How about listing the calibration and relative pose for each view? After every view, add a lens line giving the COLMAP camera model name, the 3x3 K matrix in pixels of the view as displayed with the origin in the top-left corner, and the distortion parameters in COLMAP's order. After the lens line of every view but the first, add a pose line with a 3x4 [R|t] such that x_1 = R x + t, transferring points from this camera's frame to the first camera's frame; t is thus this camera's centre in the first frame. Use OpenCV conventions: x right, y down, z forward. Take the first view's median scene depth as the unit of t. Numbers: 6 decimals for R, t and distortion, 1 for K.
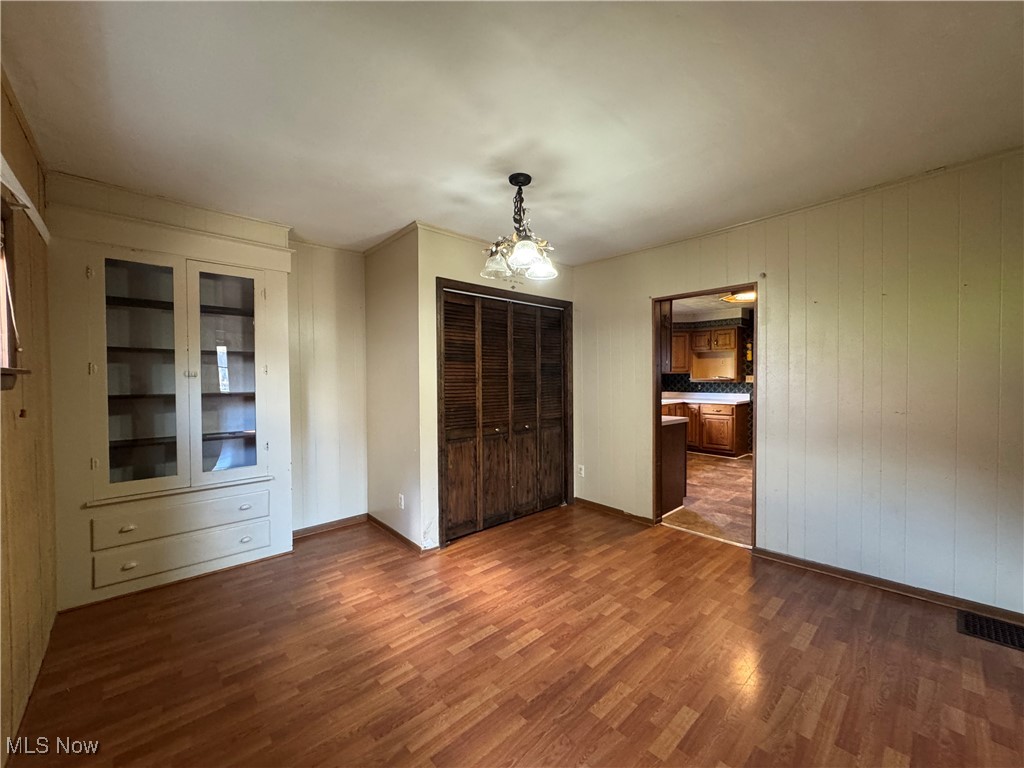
lens RADIAL K [[408.1, 0, 511.3], [0, 408.1, 383.7], [0, 0, 1]] dist [-0.003075, 0.000115]
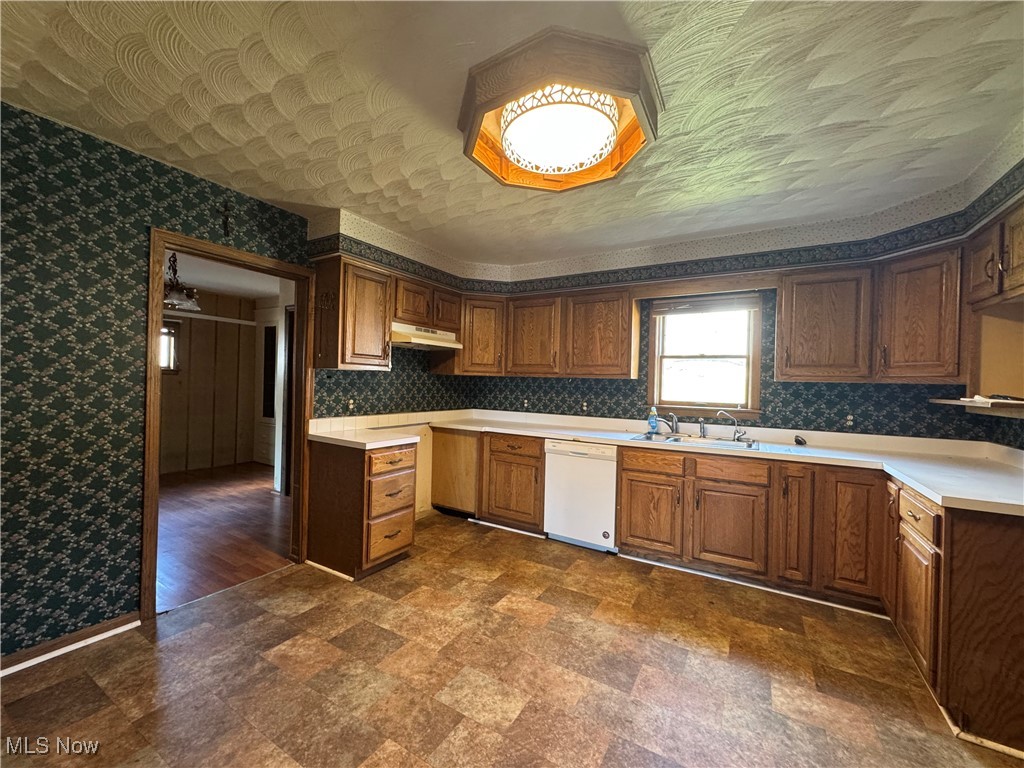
lens RADIAL K [[408.1, 0, 511.3], [0, 408.1, 383.7], [0, 0, 1]] dist [-0.003075, 0.000115]
pose [[0.282247, 0.015462, -0.959217, 1.707900], [-0.043859, 0.999033, 0.003198, -0.030430], [0.958339, 0.041168, 0.282652, 1.621225]]
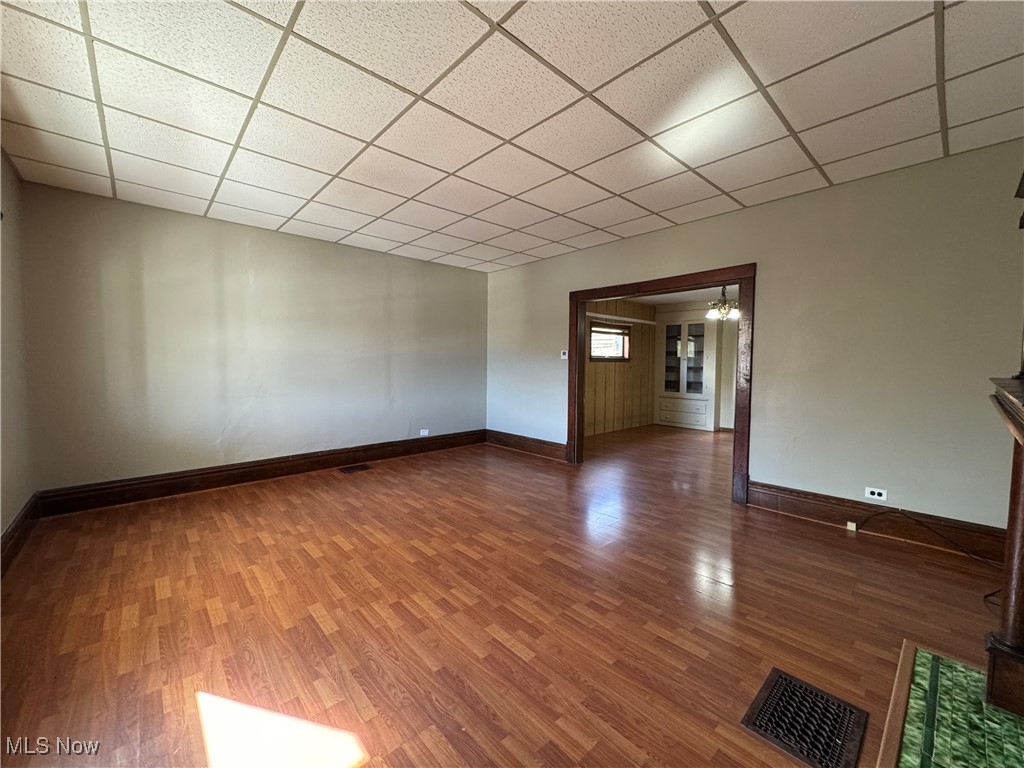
lens RADIAL K [[408.1, 0, 511.3], [0, 408.1, 383.7], [0, 0, 1]] dist [-0.003075, 0.000115]
pose [[0.006587, 0.066358, -0.997774, 2.258796], [-0.029250, 0.997382, 0.066138, -0.009328], [0.999550, 0.028750, 0.008510, -0.305474]]
